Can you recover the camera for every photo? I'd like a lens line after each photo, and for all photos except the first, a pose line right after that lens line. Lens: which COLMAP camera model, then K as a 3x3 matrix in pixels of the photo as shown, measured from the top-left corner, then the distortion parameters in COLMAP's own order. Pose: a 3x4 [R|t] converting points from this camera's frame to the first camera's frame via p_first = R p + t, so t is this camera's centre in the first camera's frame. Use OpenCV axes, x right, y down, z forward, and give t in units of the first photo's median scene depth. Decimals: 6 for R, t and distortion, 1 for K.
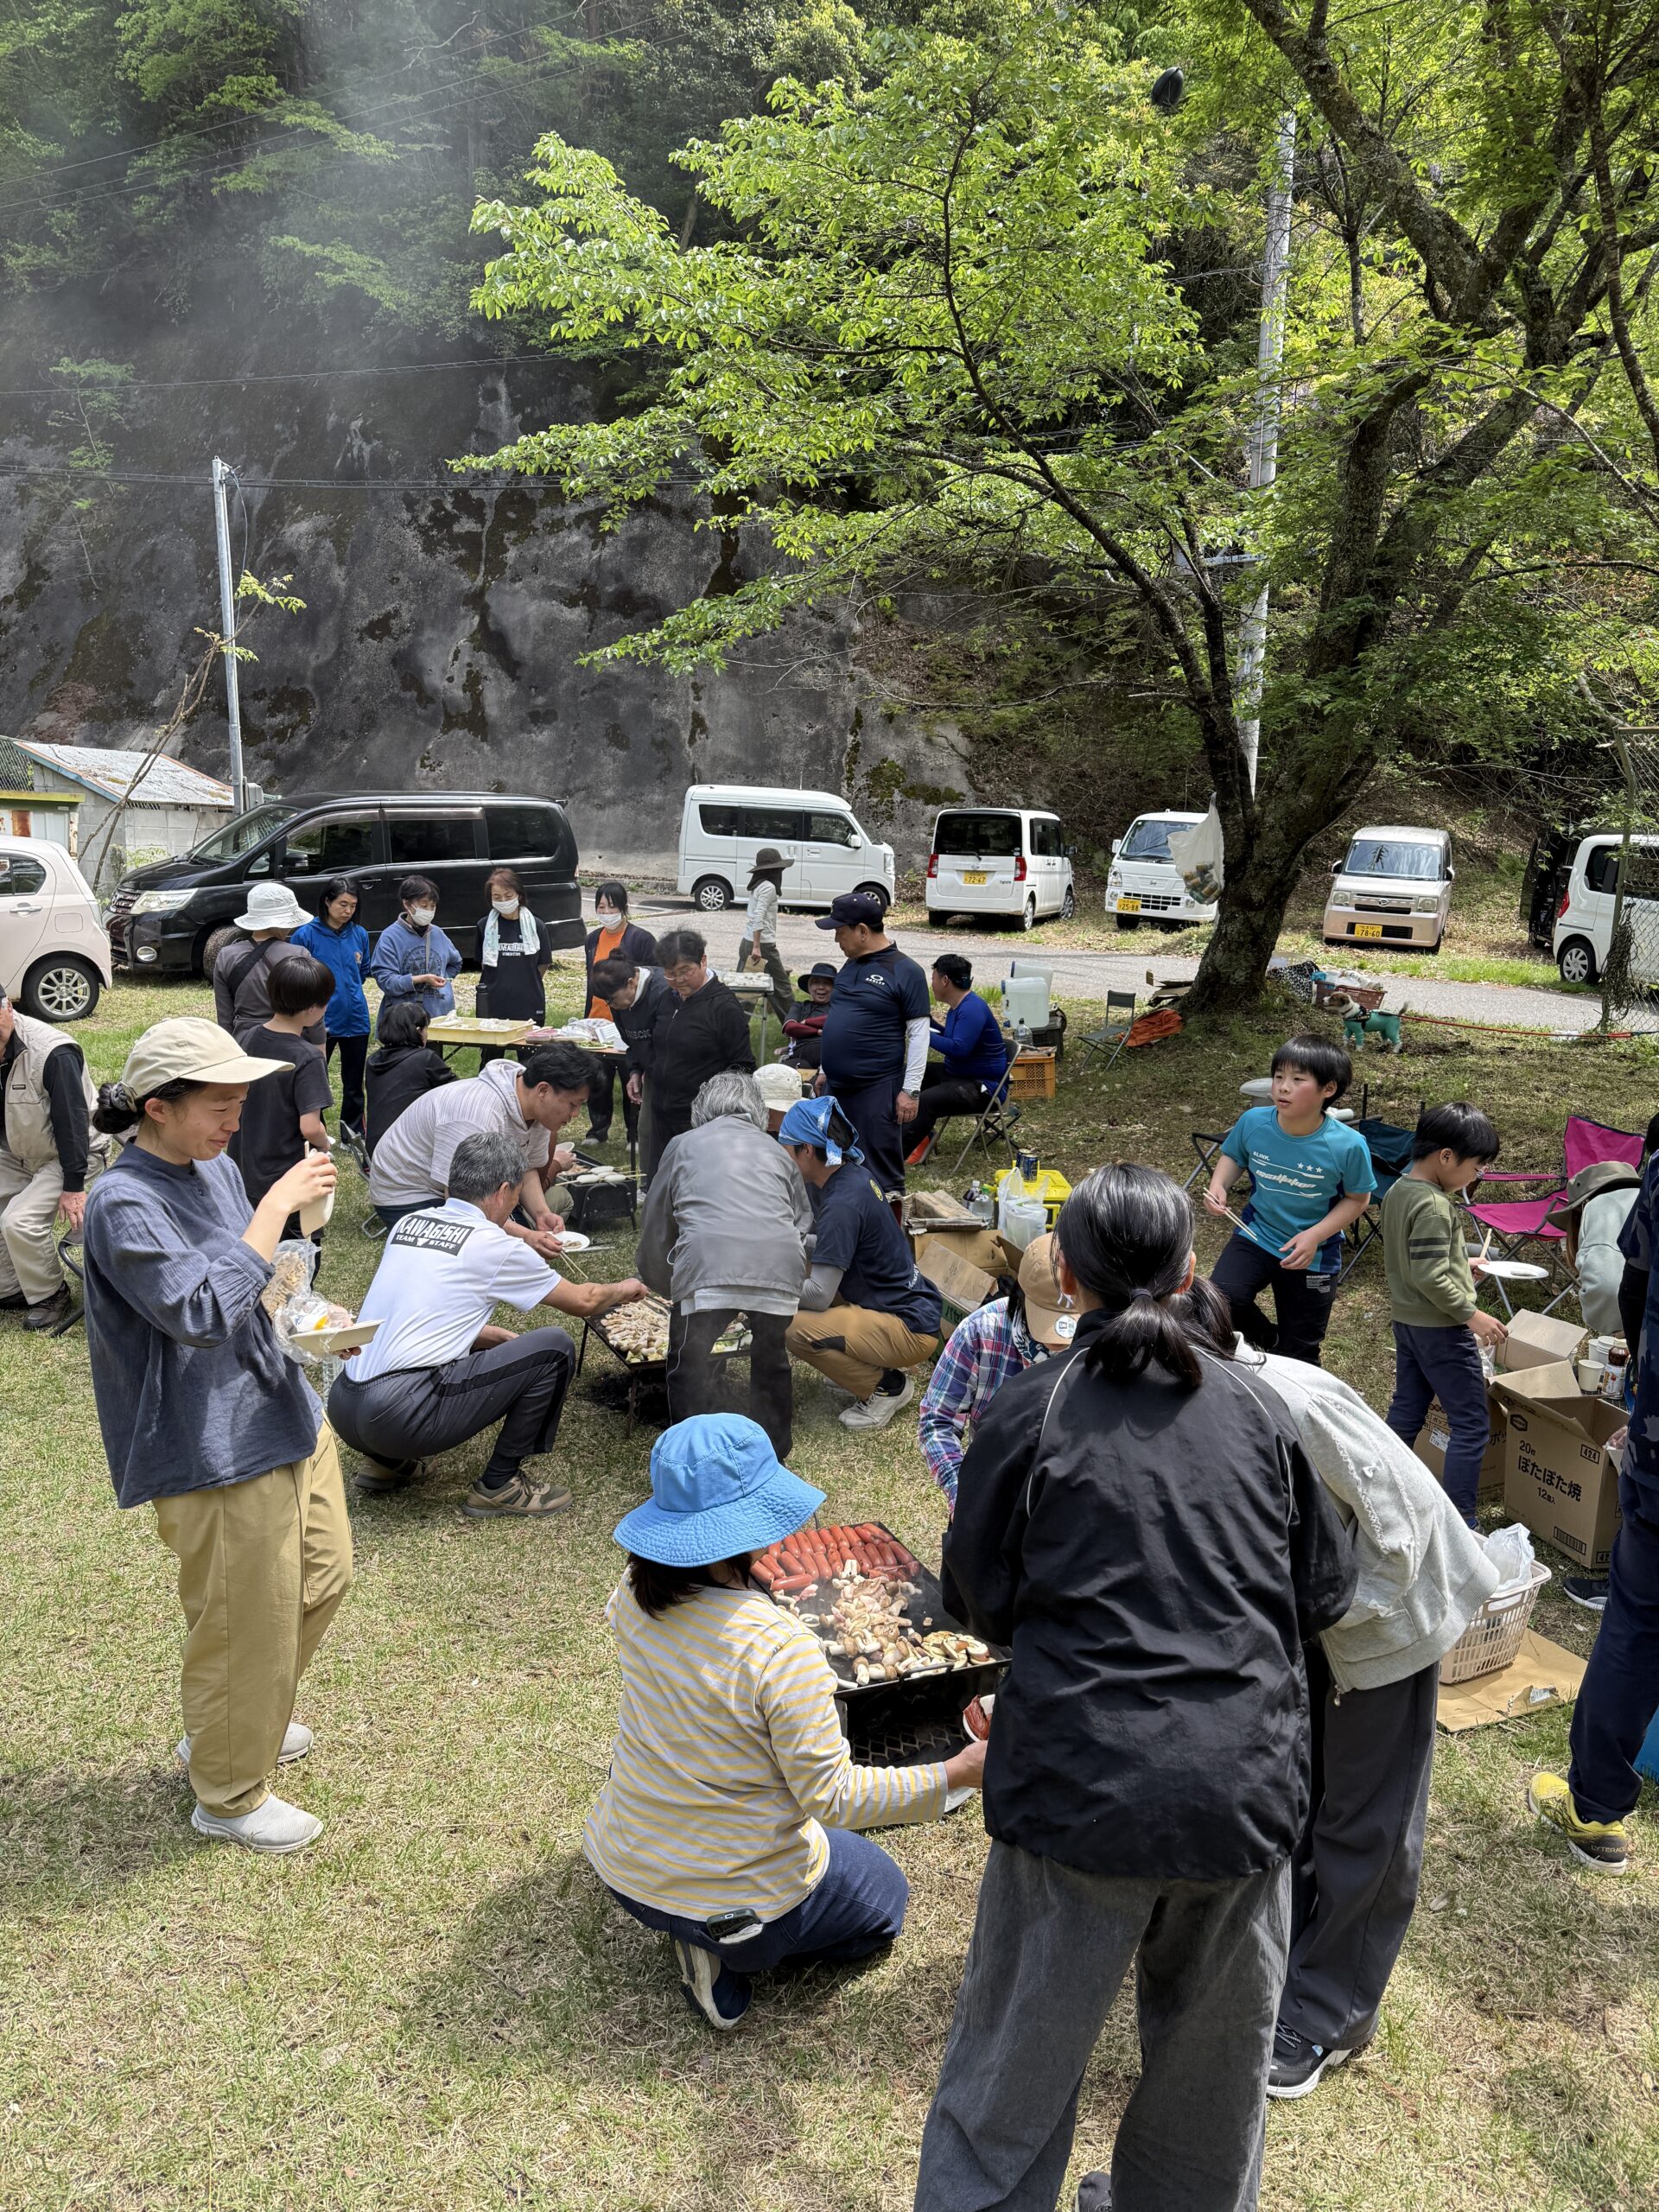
lens RADIAL K [[1539.5, 0, 832.6], [0, 1539.5, 1106.3], [0, 0, 1]] dist [0.008226, 0.000540]
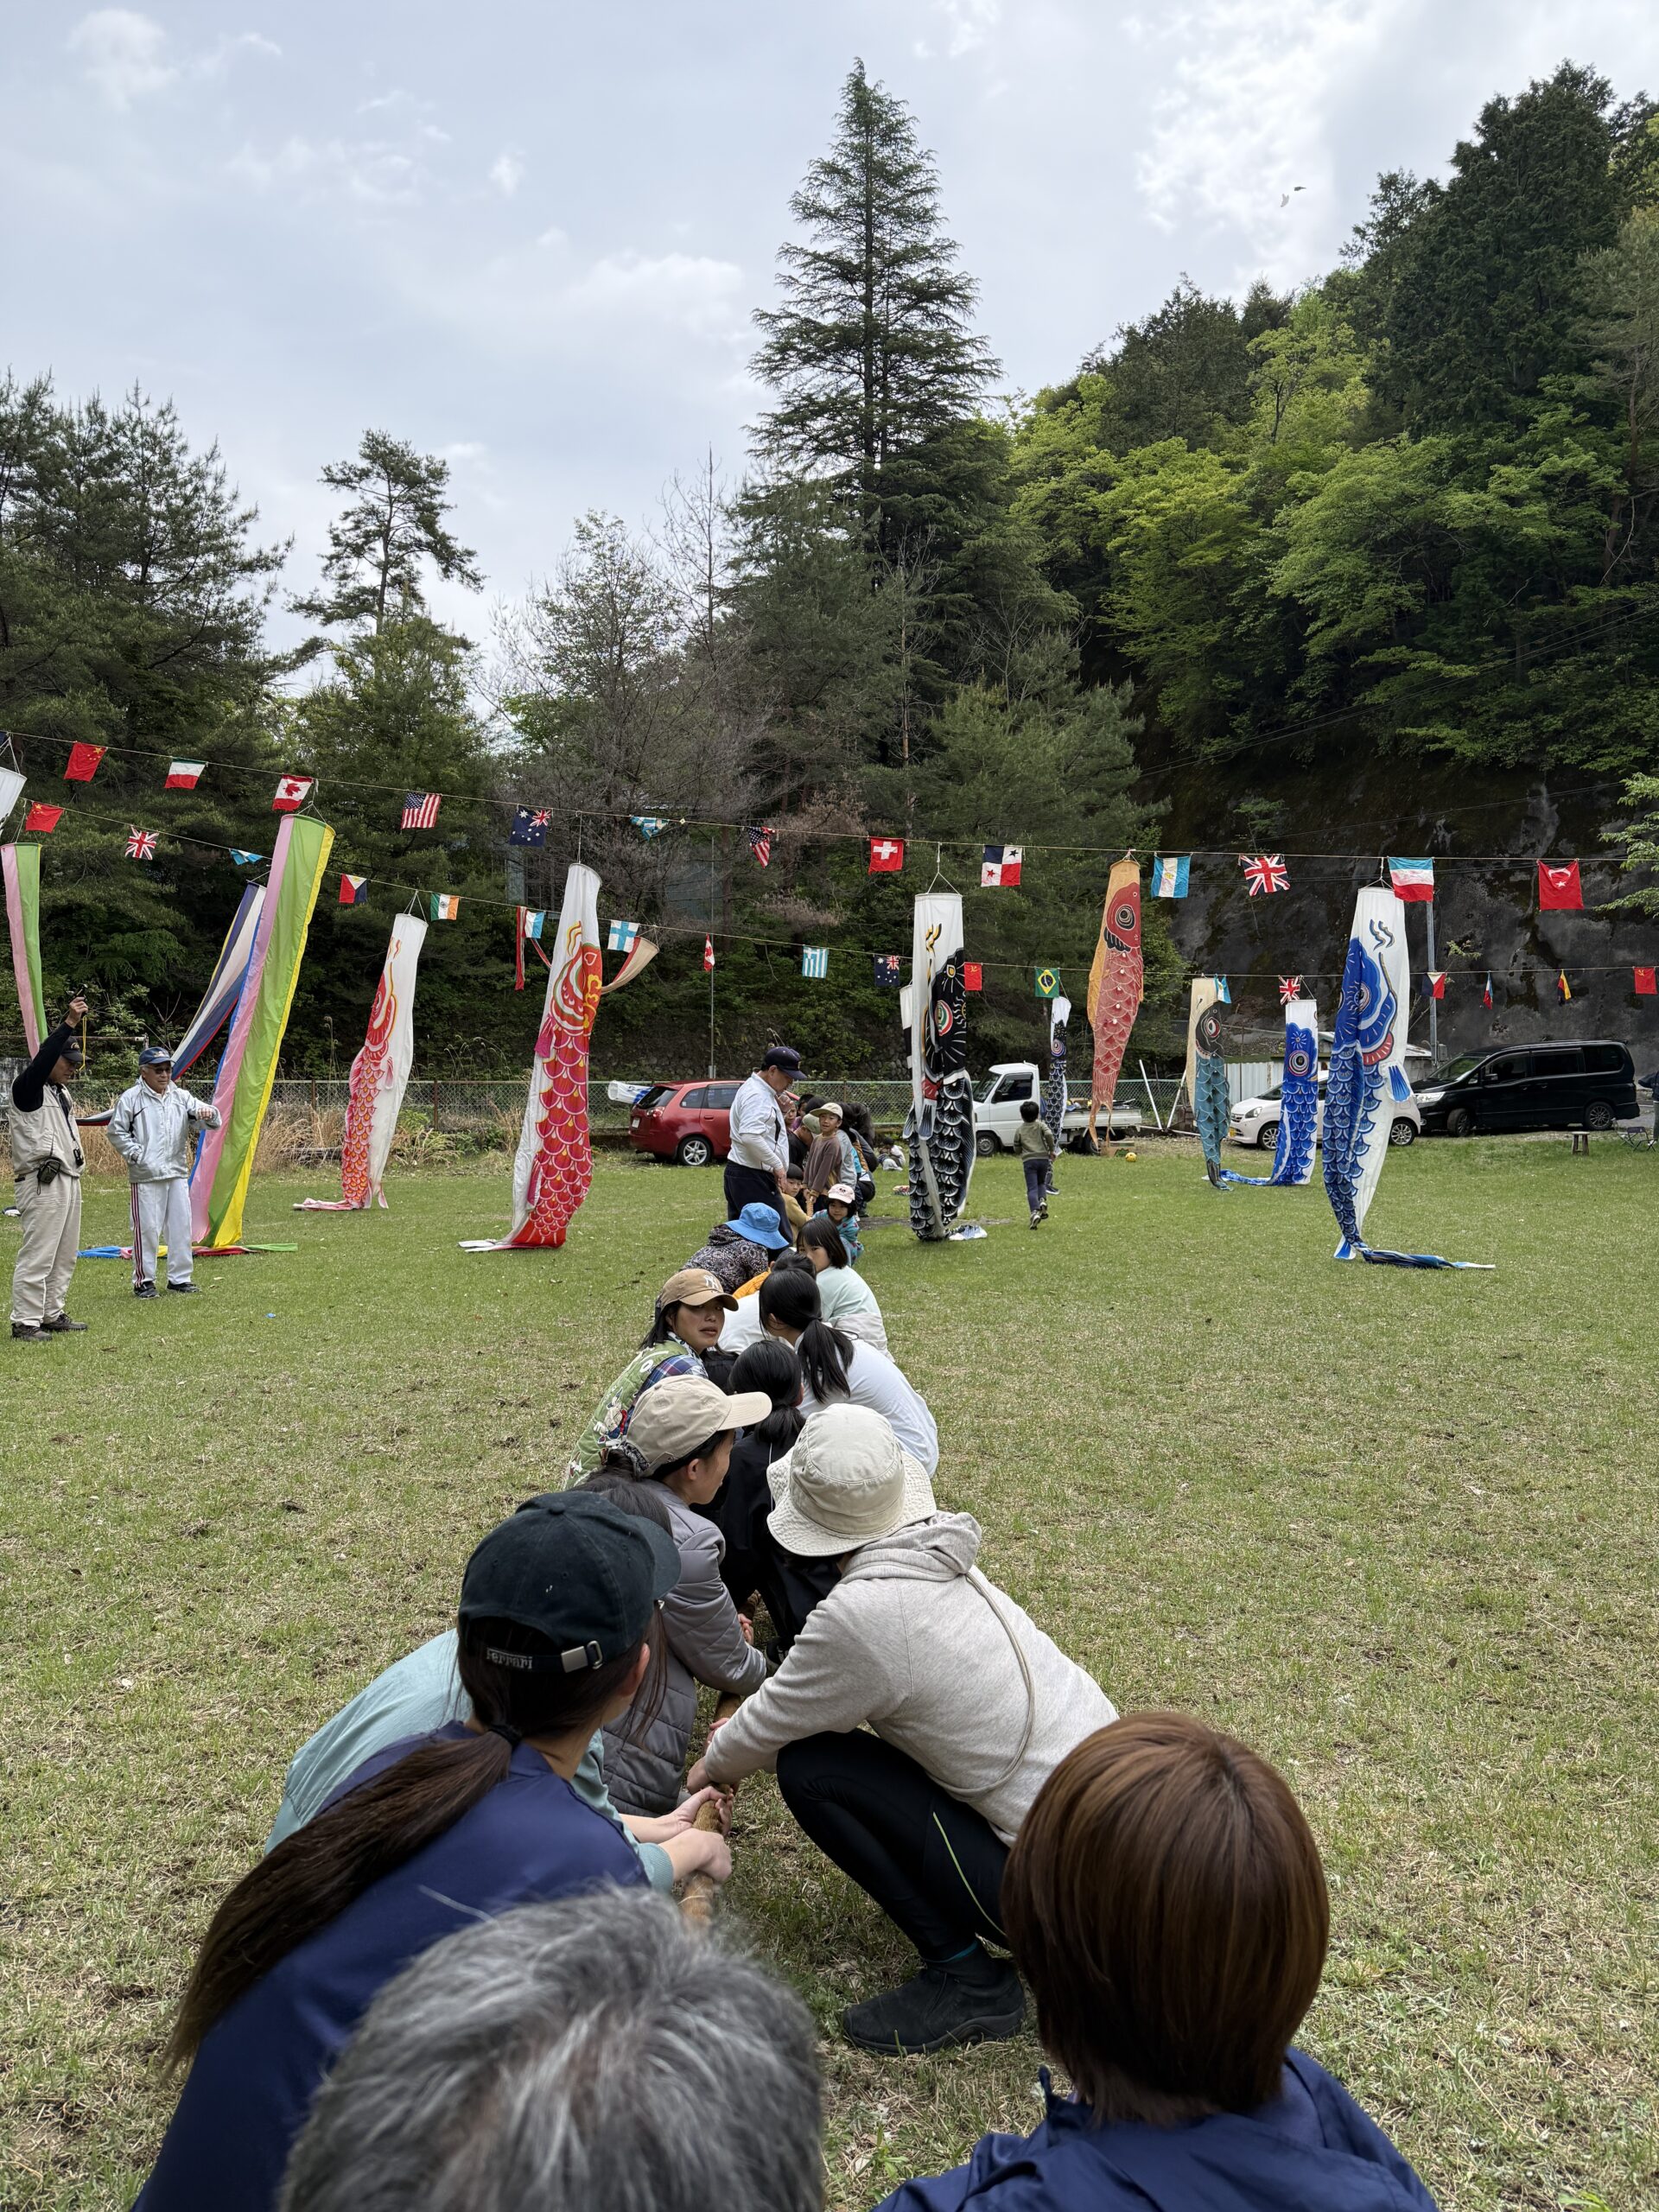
lens RADIAL K [[1539.5, 0, 829.9], [0, 1539.5, 1113.5], [0, 0, 1]] dist [0.008226, 0.000540]
pose [[0.836247, -0.039827, -0.546904, 0.022417], [-0.052837, 0.986866, -0.152657, 0.134236], [0.545801, 0.156555, 0.823160, -0.626958]]
